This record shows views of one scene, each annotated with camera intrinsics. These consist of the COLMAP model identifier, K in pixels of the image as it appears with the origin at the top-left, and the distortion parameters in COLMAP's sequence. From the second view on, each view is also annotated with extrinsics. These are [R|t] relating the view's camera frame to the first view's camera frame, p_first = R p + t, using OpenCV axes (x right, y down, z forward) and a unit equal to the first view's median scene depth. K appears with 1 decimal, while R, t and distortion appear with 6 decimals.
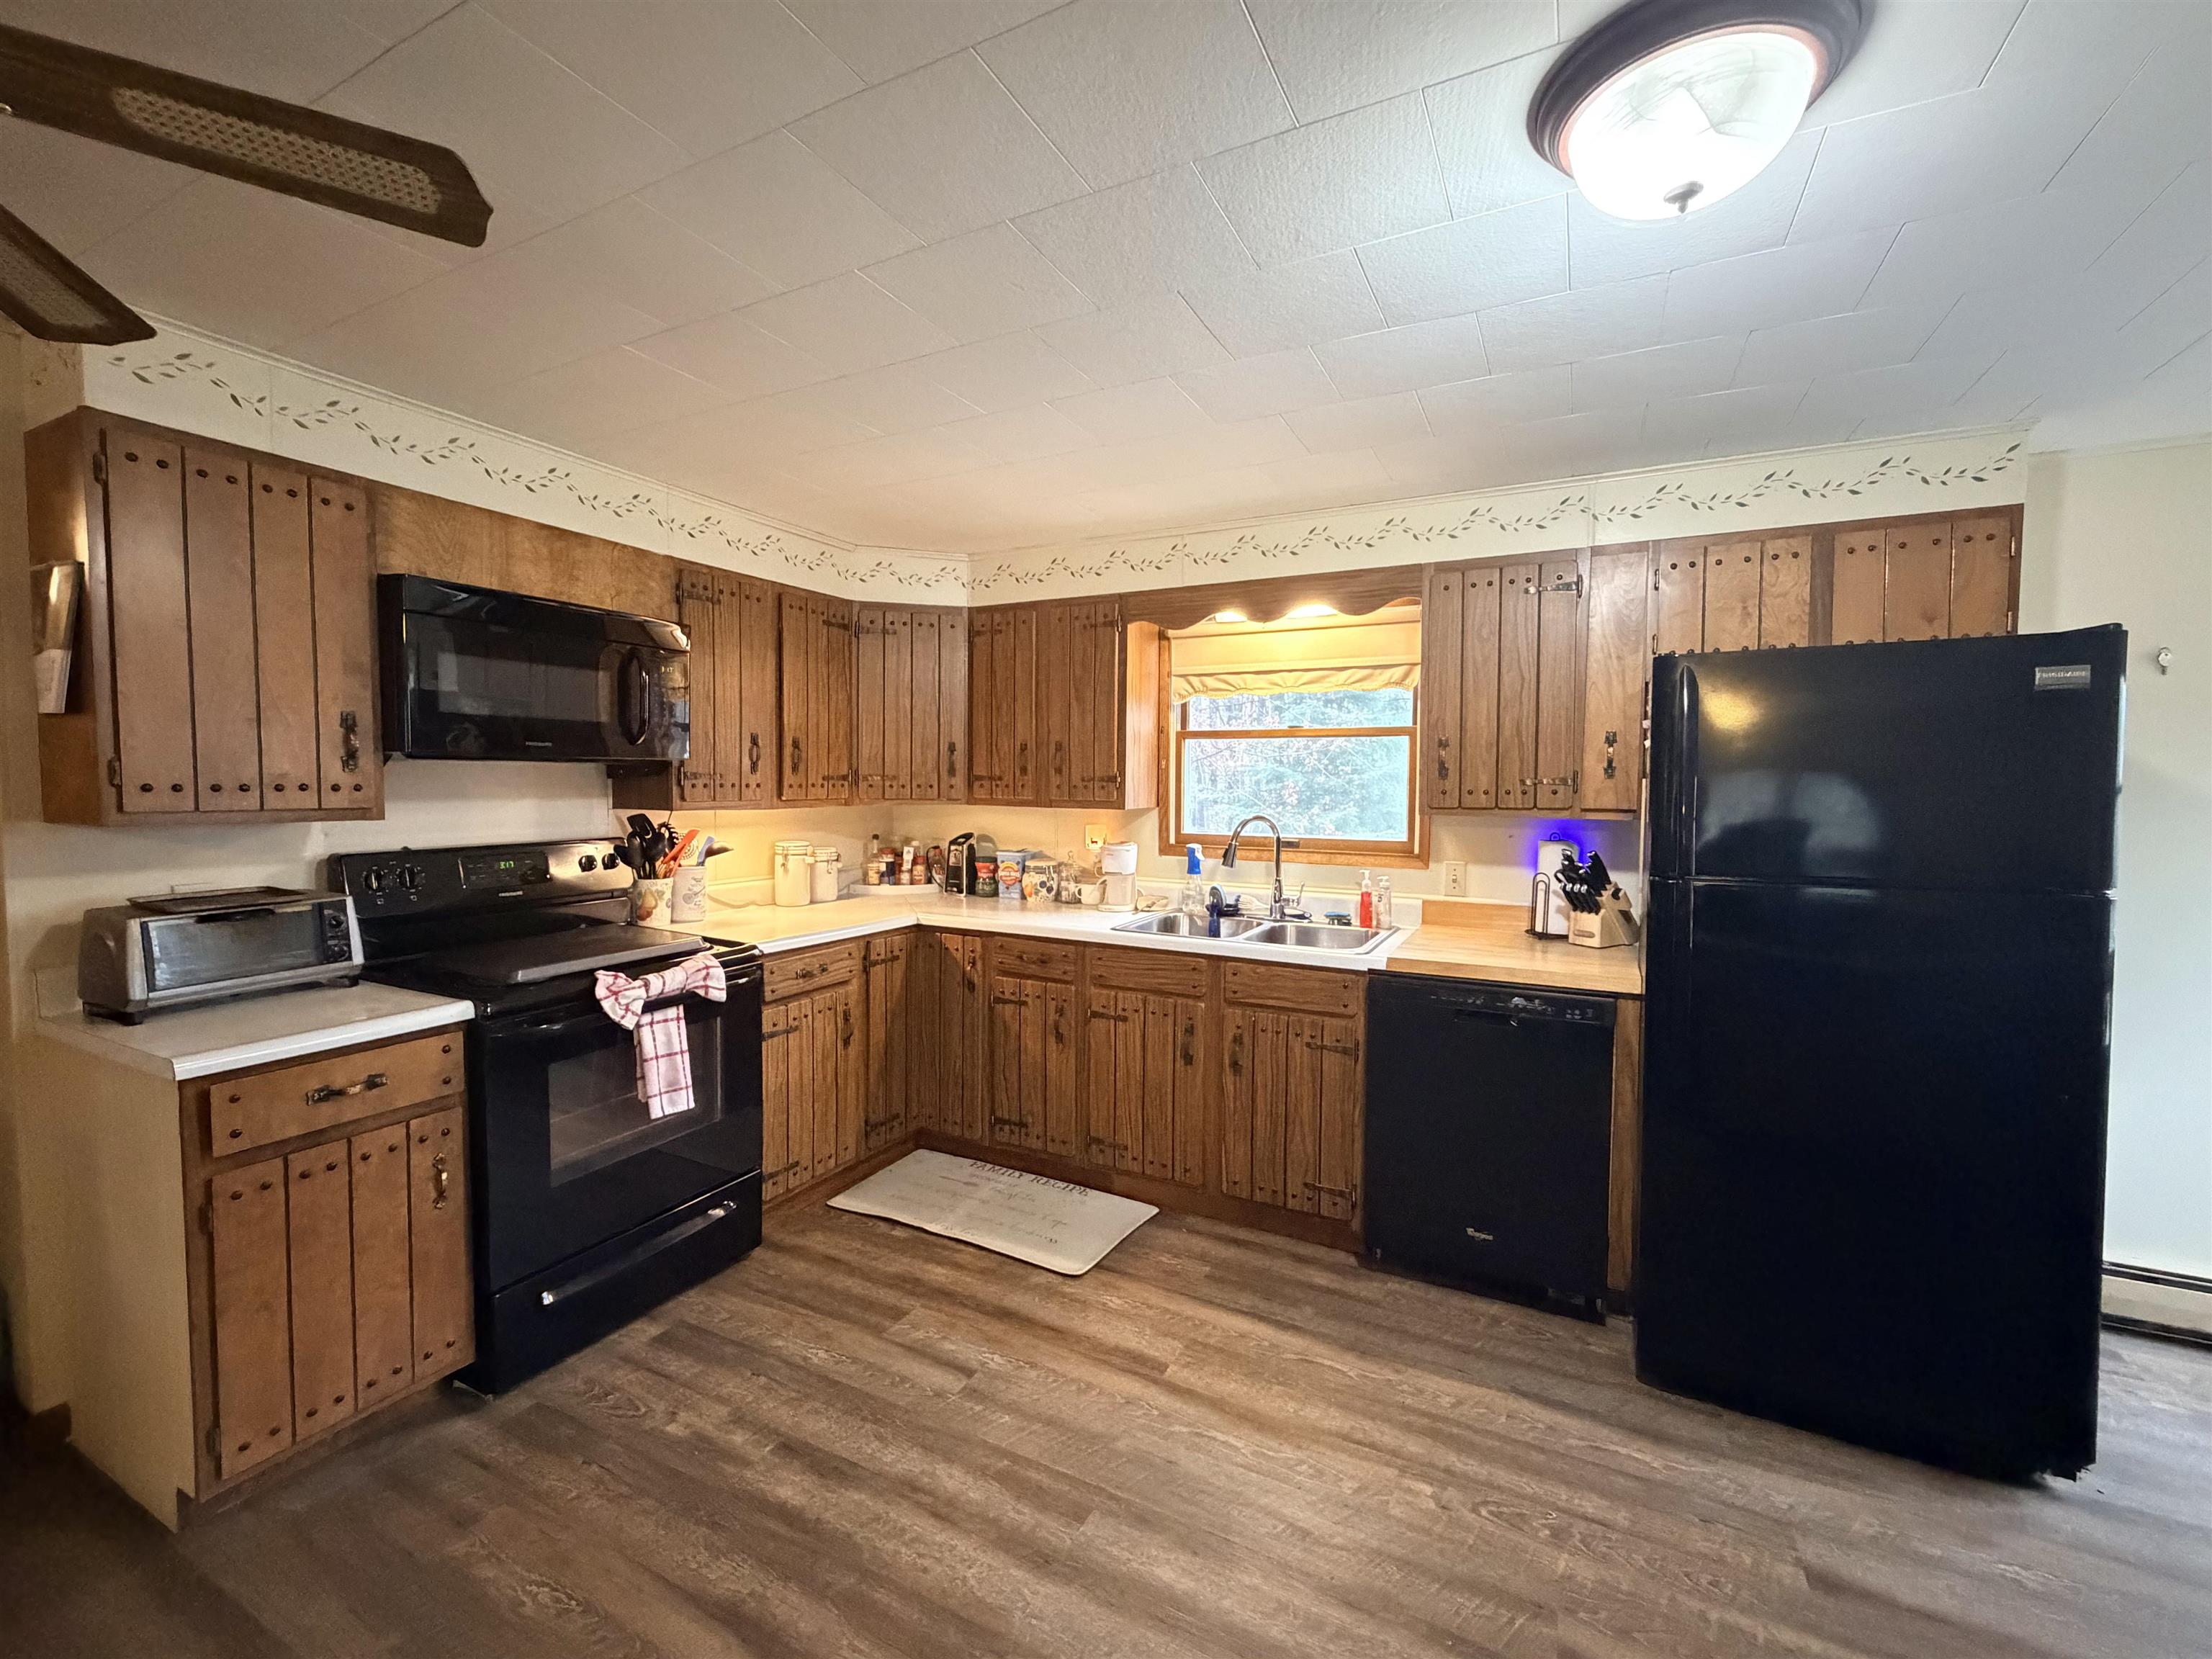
lens RADIAL K [[900.7, 0, 1110.3], [0, 900.7, 793.0], [0, 0, 1]] dist [-0.001059, -0.000062]
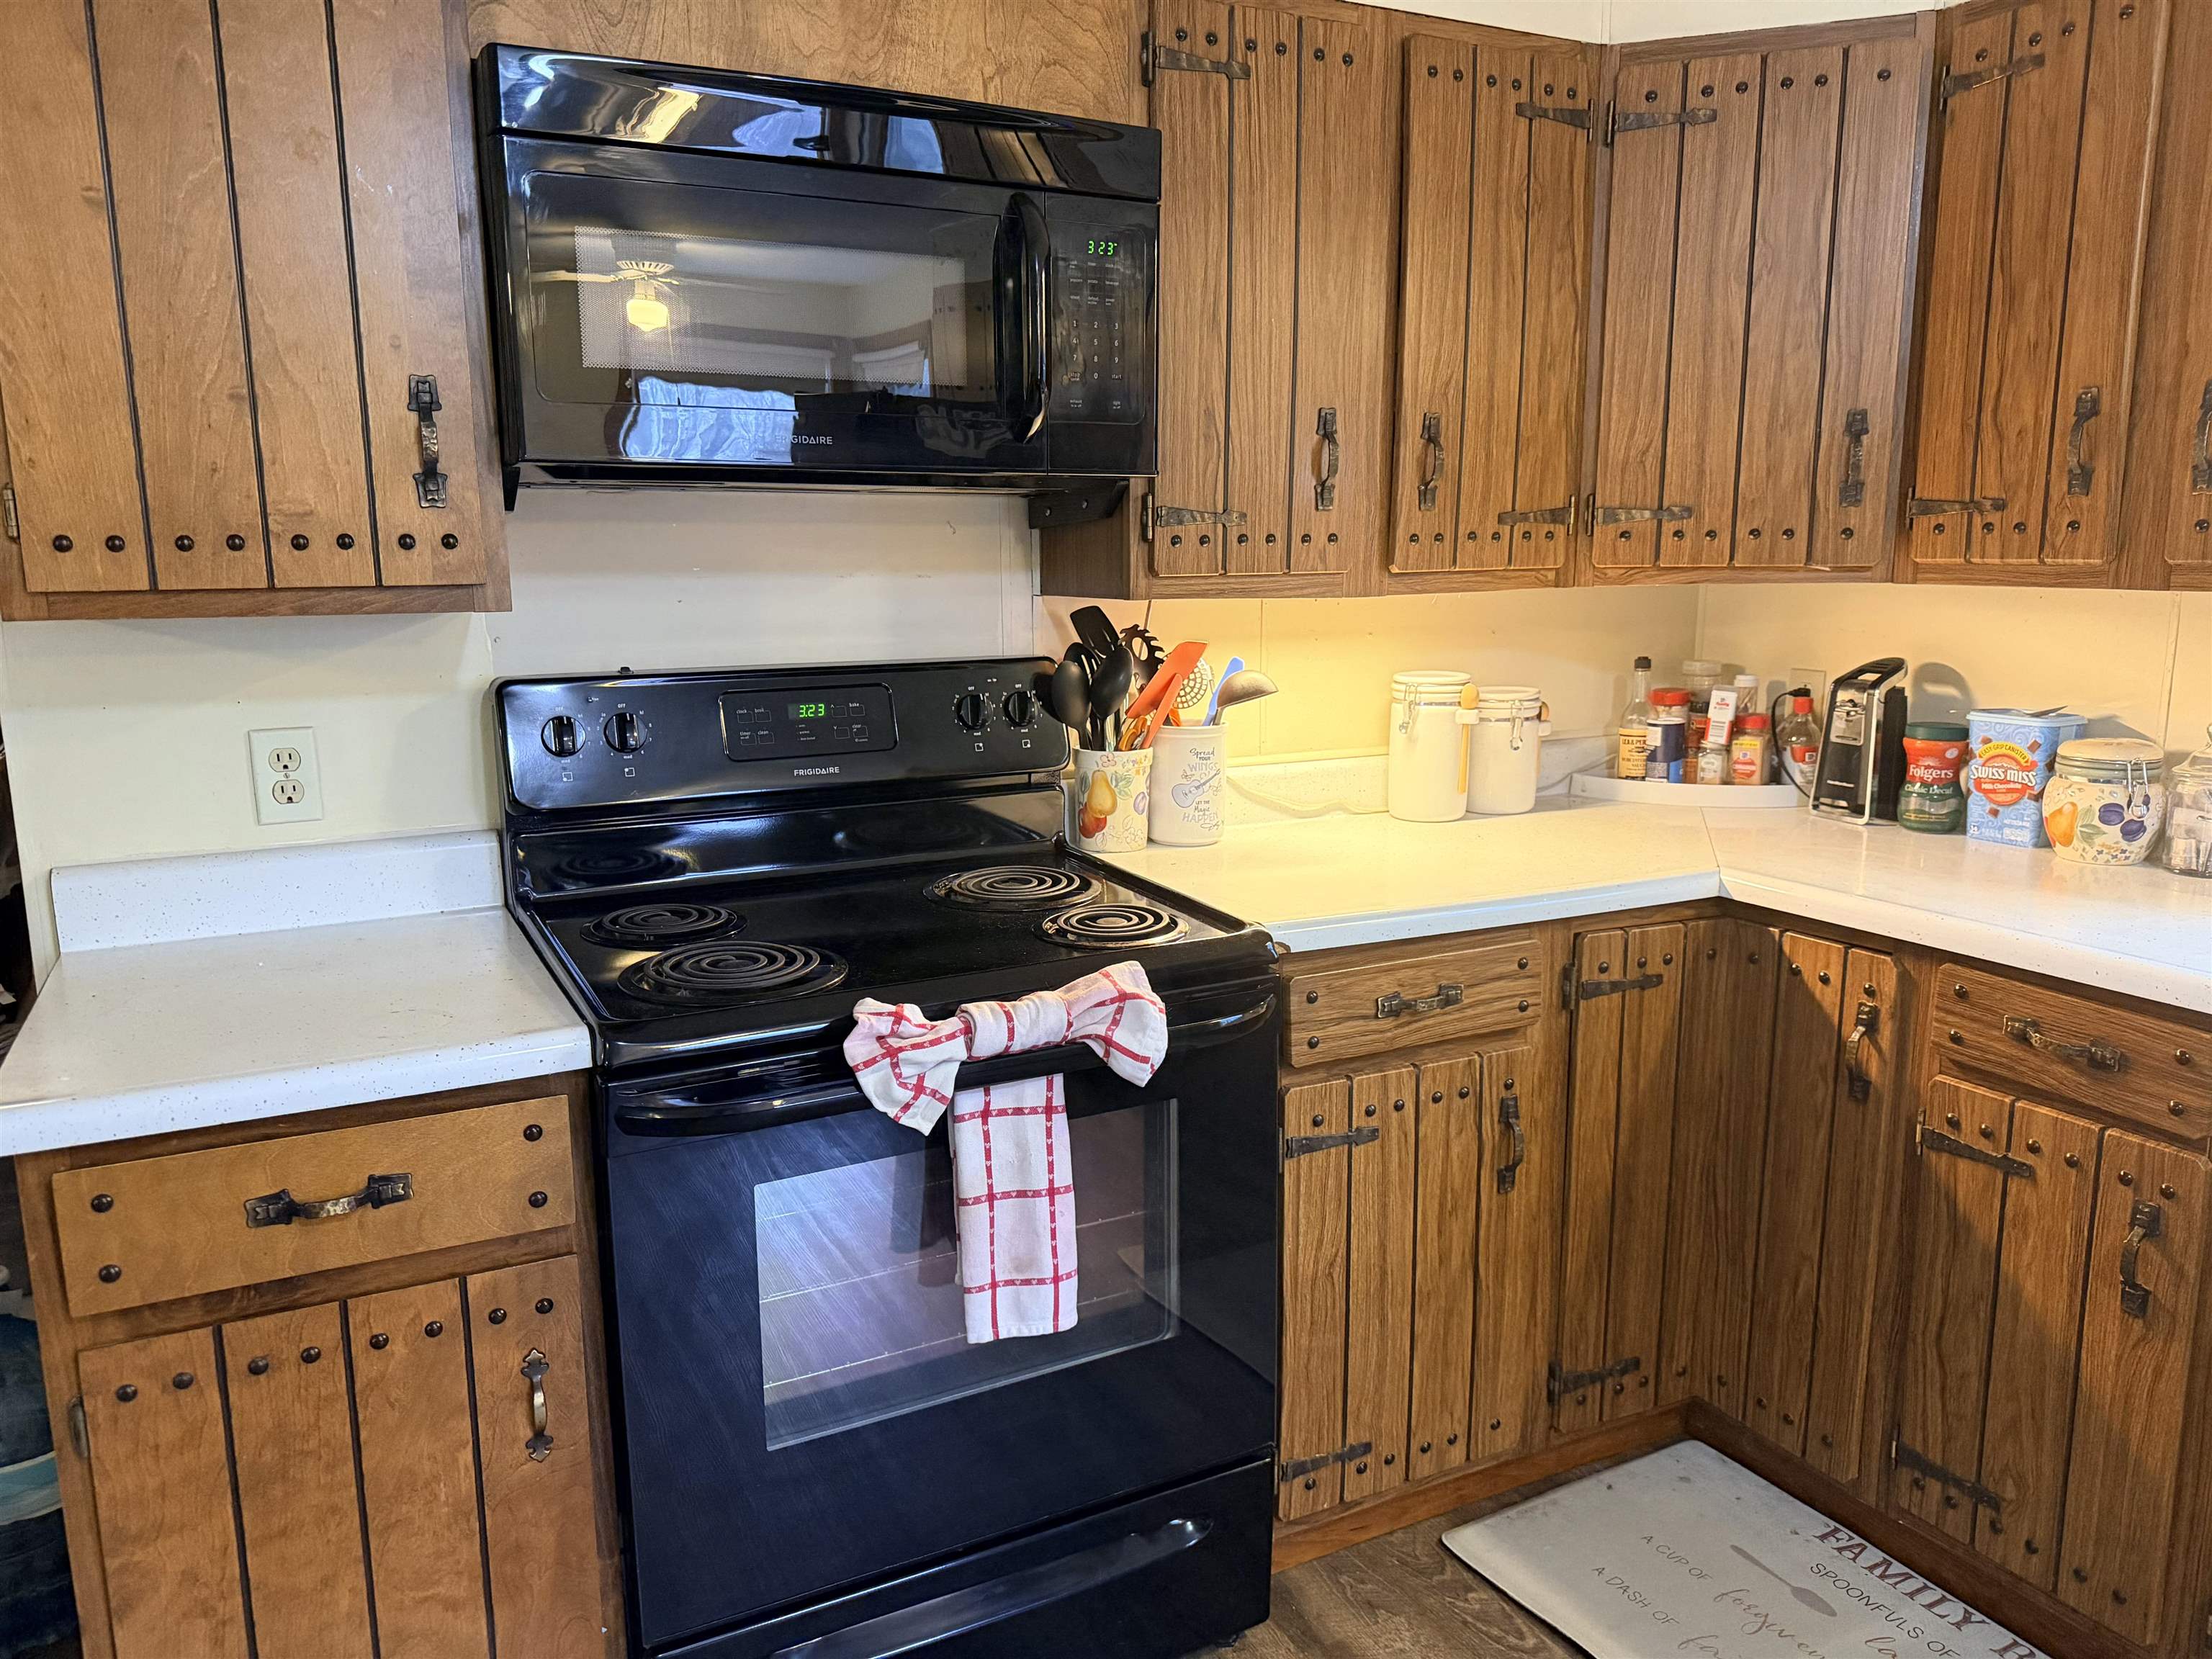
lens RADIAL K [[1547.0, 0, 1114.5], [0, 1547.0, 839.9], [0, 0, 1]] dist [0.113960, -0.170744]
pose [[0.810493, 0.091750, -0.578518, -0.040669], [0.007206, 0.986020, 0.166474, 0.008725], [0.585704, -0.139095, 0.798501, 0.341081]]
